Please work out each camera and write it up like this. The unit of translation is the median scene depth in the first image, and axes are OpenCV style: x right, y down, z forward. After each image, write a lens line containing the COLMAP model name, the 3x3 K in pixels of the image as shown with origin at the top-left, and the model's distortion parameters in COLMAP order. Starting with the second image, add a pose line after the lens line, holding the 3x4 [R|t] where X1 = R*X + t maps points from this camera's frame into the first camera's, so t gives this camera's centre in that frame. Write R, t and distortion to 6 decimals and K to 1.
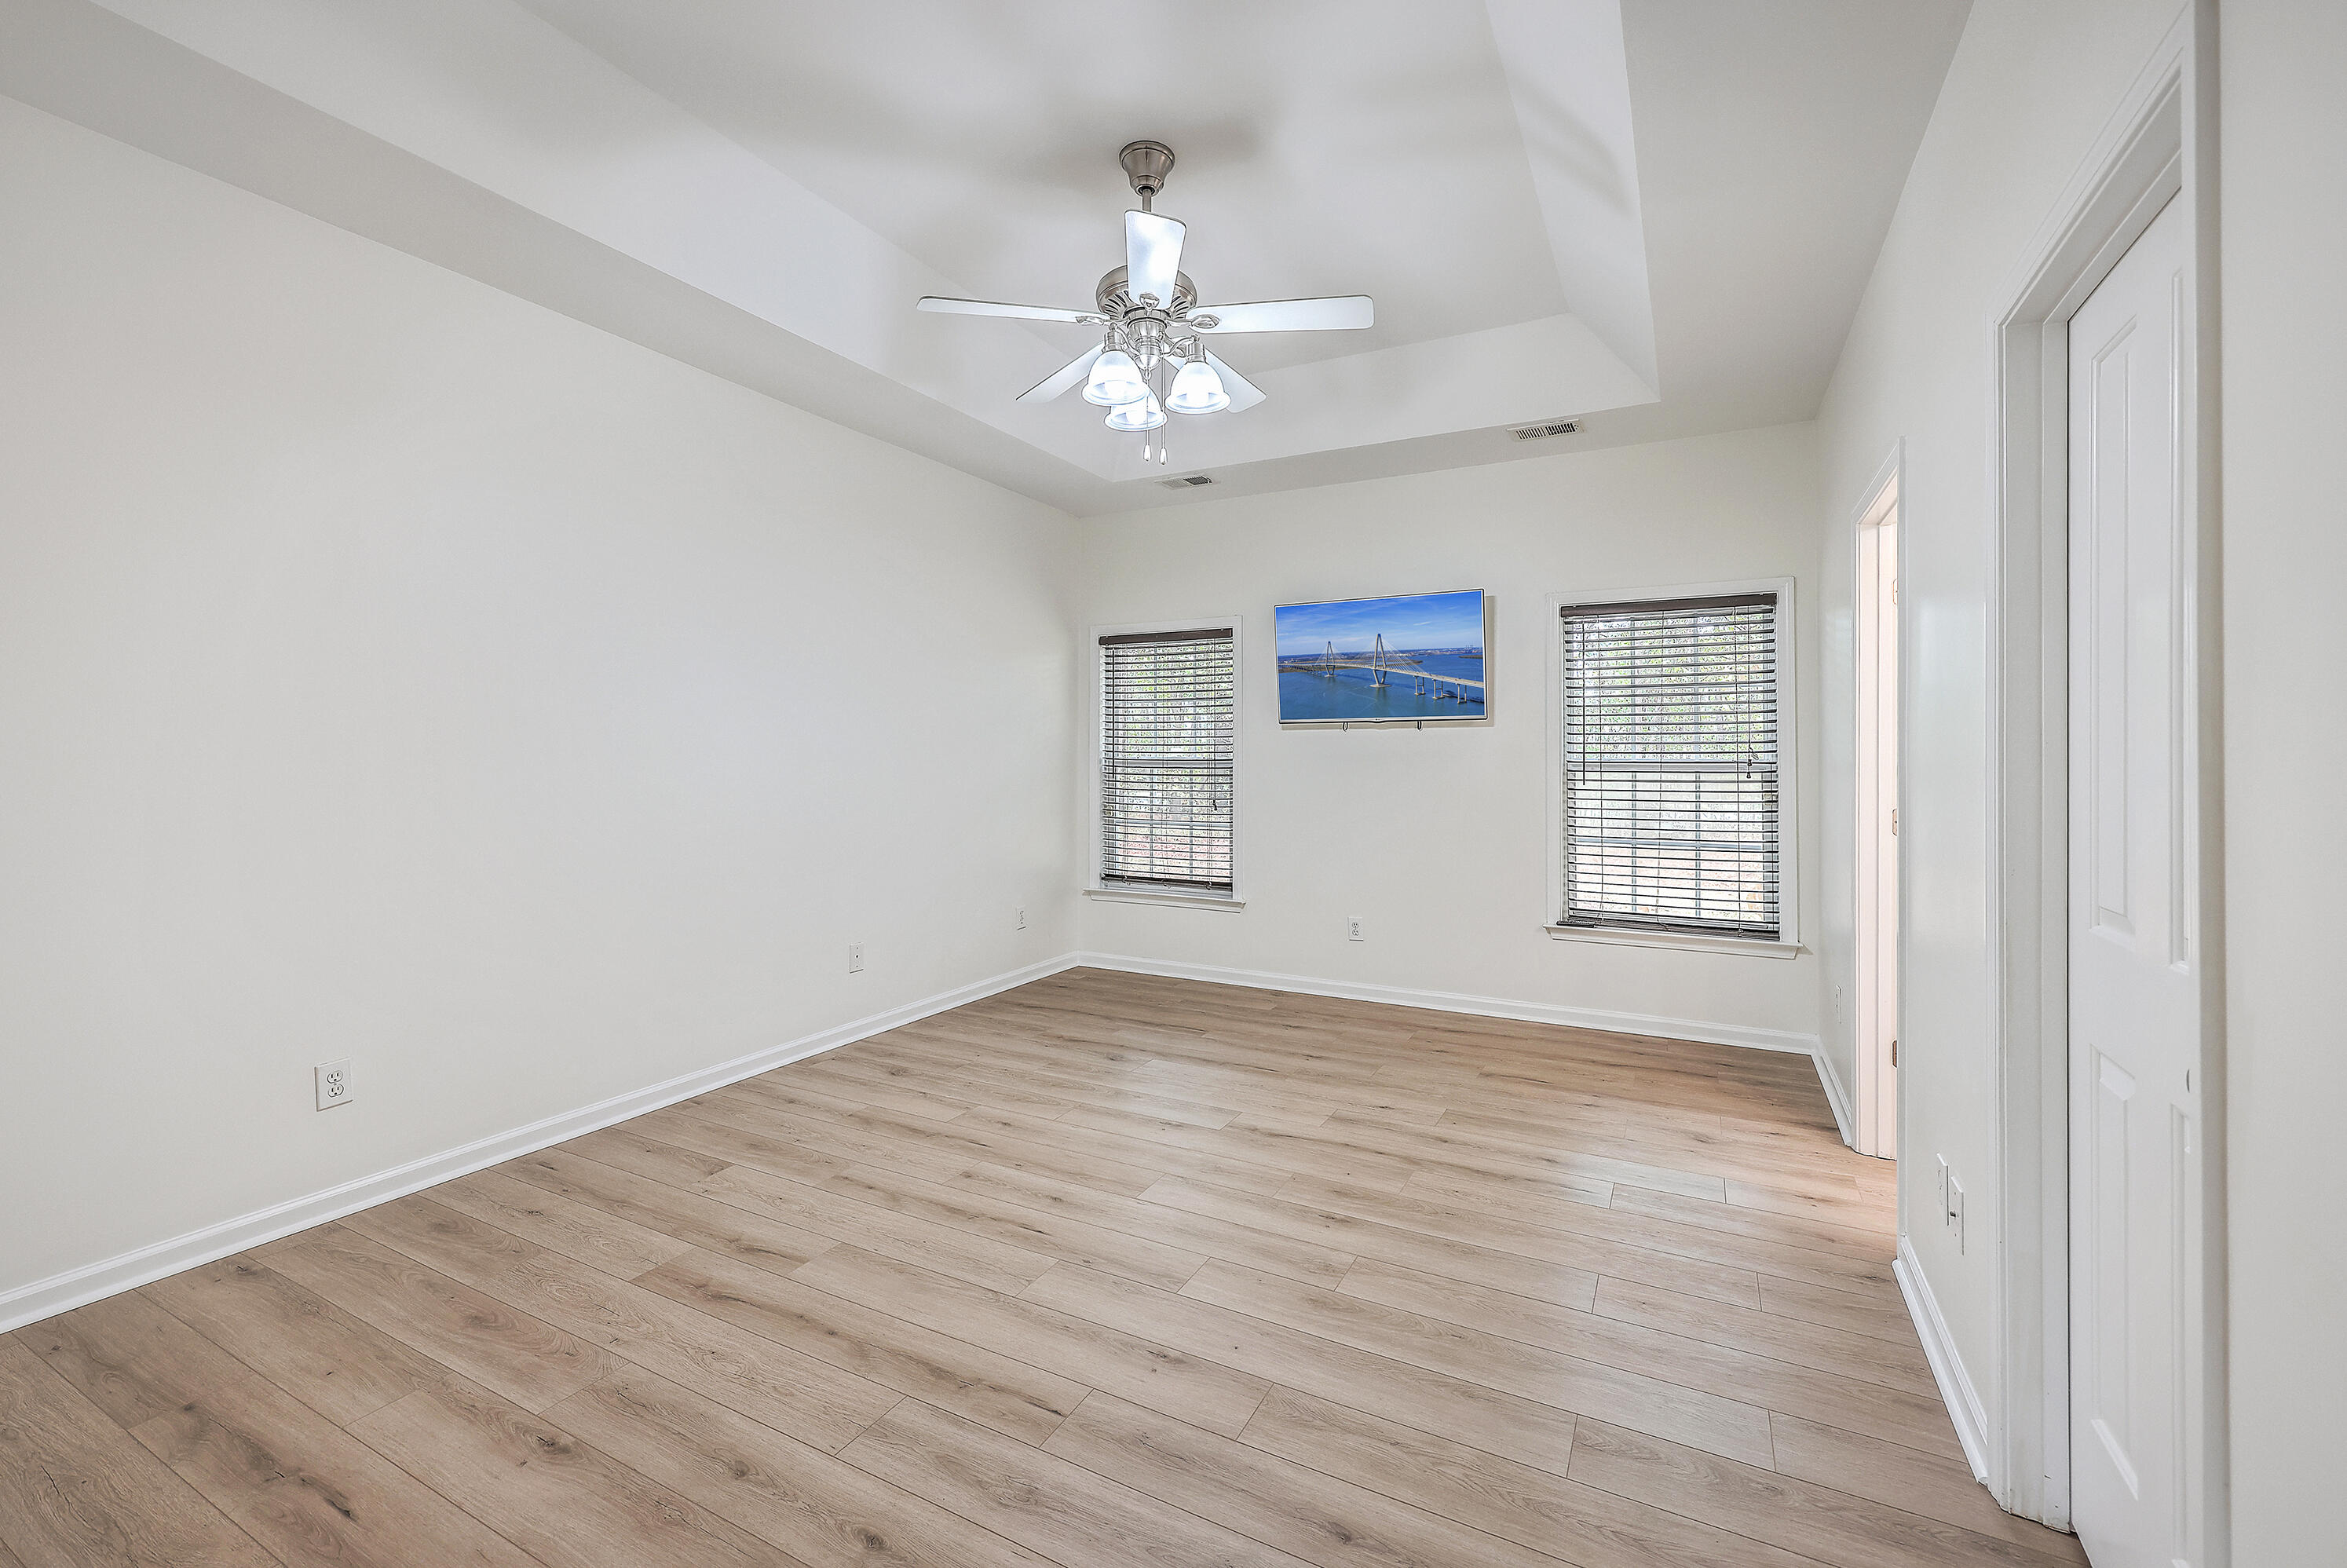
lens RADIAL K [[977.2, 0, 1183.8], [0, 977.2, 752.1], [0, 0, 1]] dist [0.002460, 0.000295]
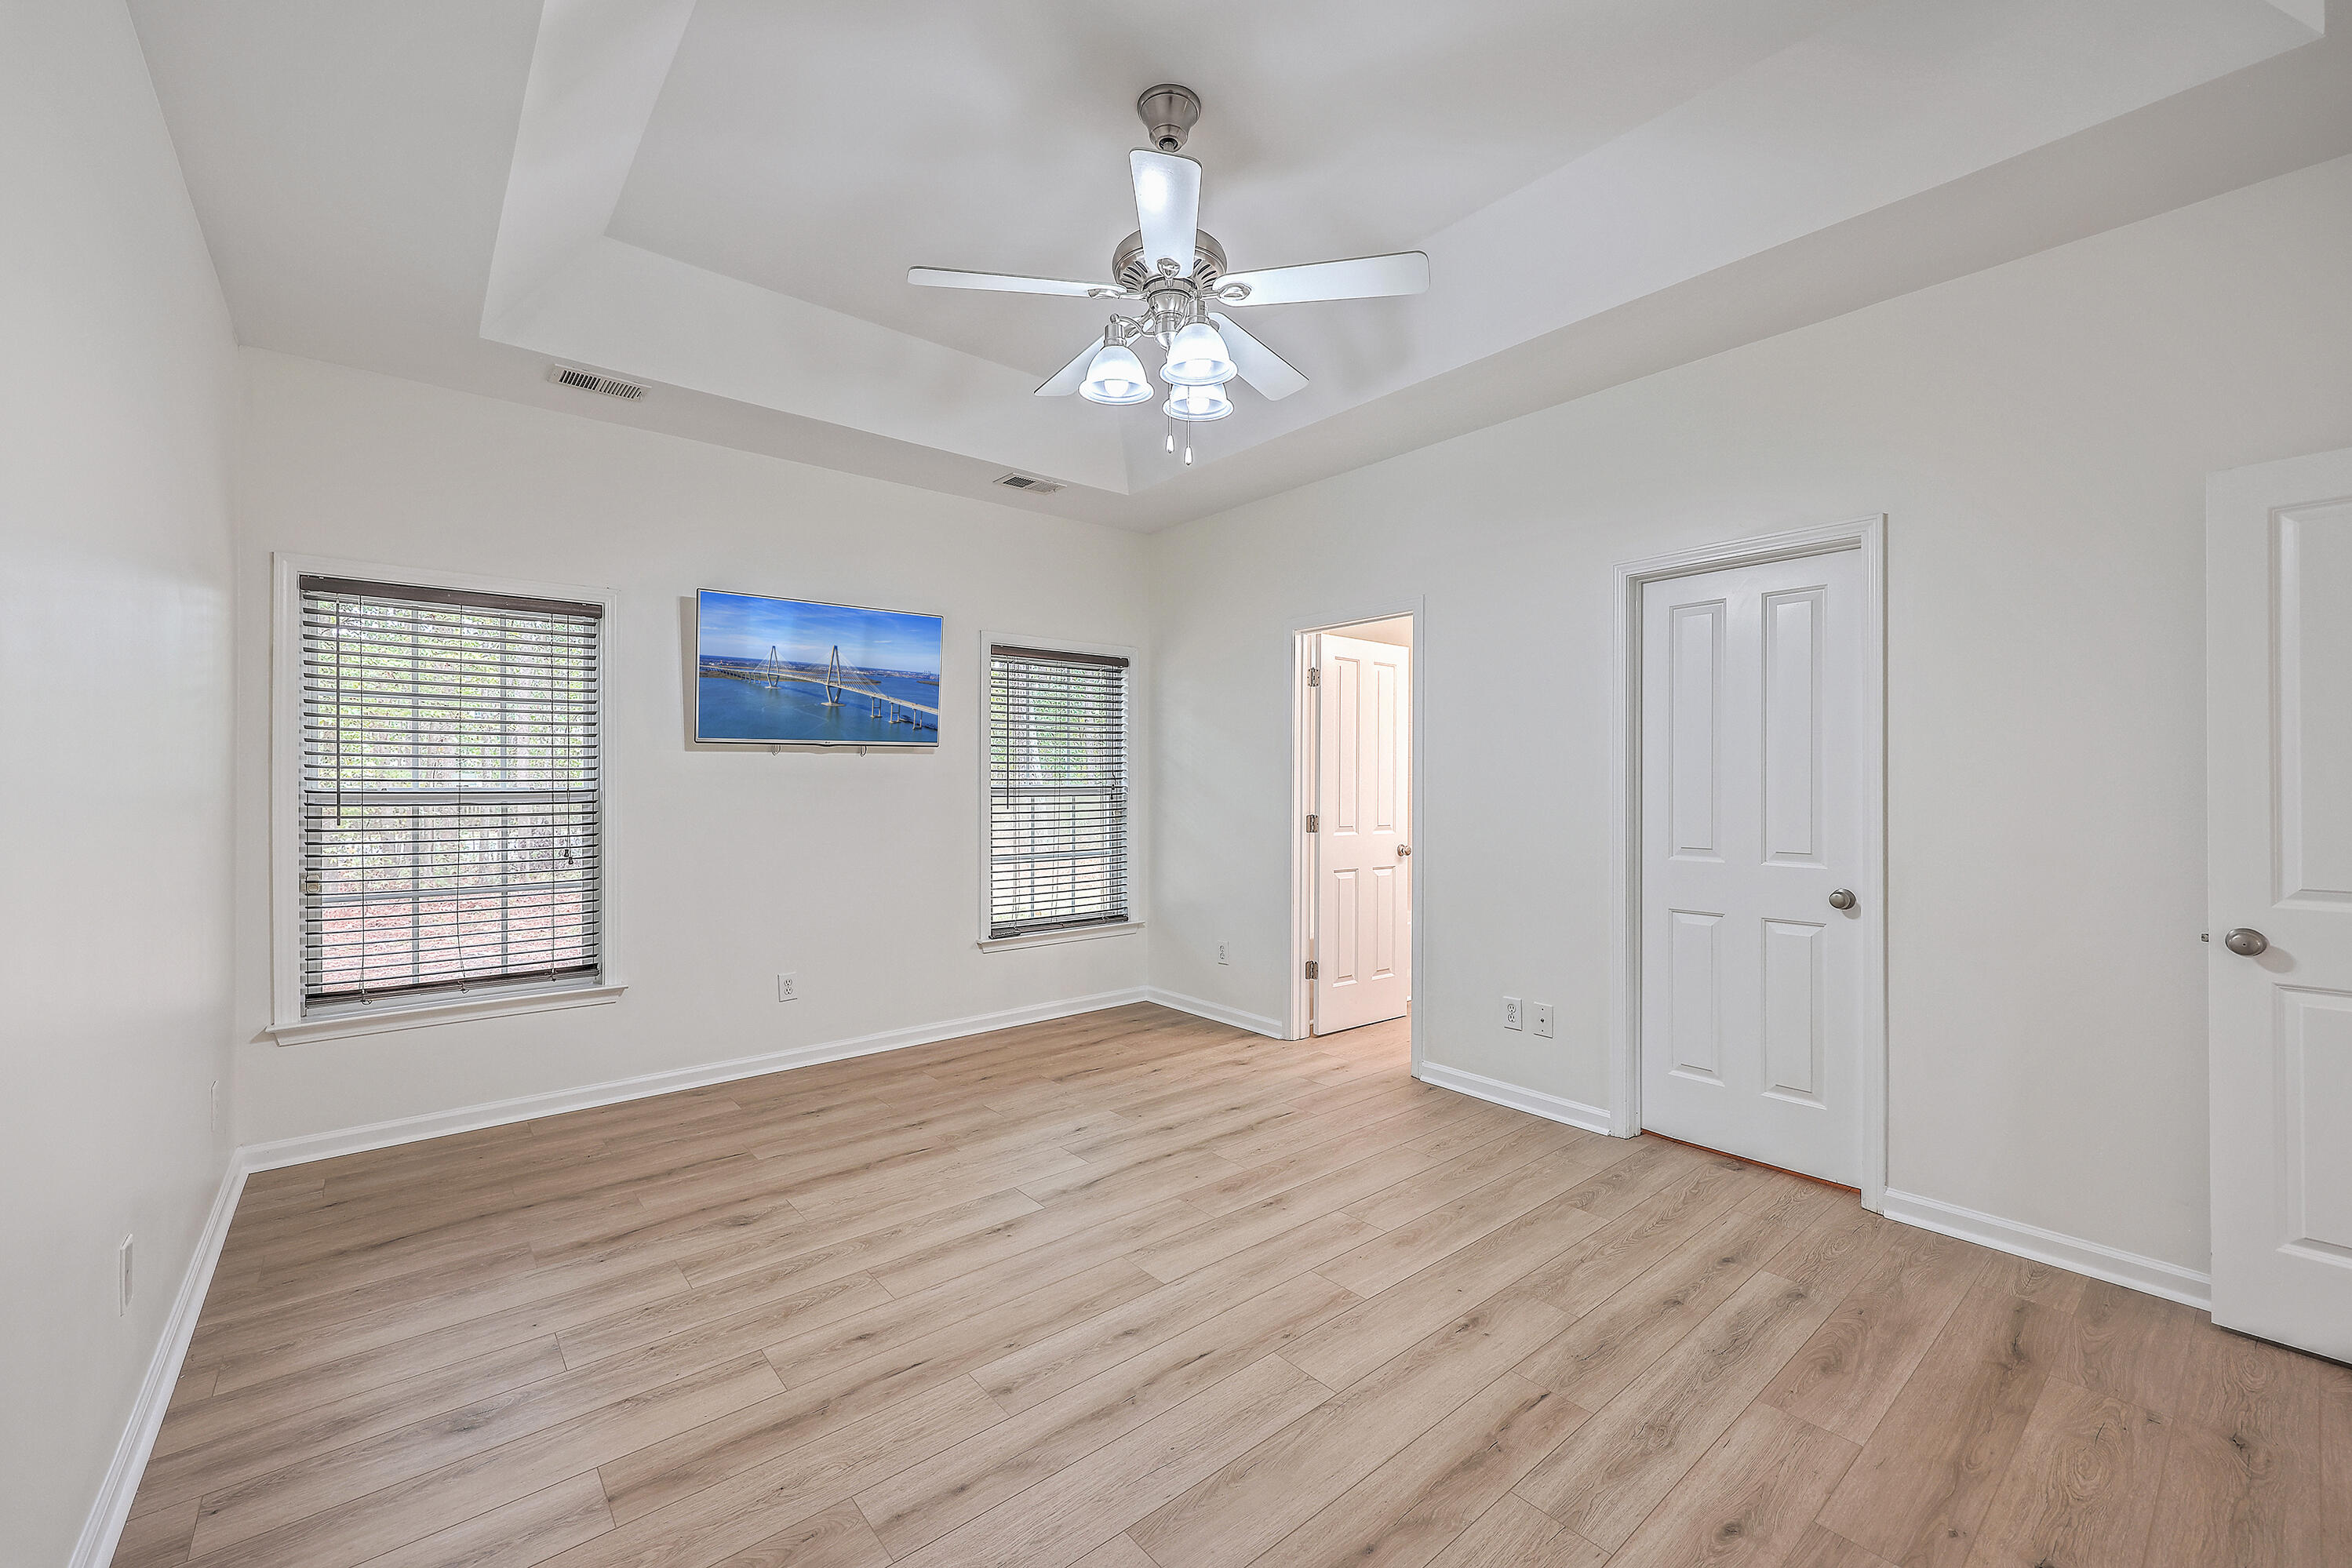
lens RADIAL K [[949.9, 0, 1195.9], [0, 949.9, 791.9], [0, 0, 1]] dist [-0.005486, 0.000181]
pose [[0.371050, -0.013367, 0.928517, -0.598405], [0.002600, 0.999907, 0.013355, 0.000687], [-0.928609, -0.002541, 0.371050, 0.475776]]
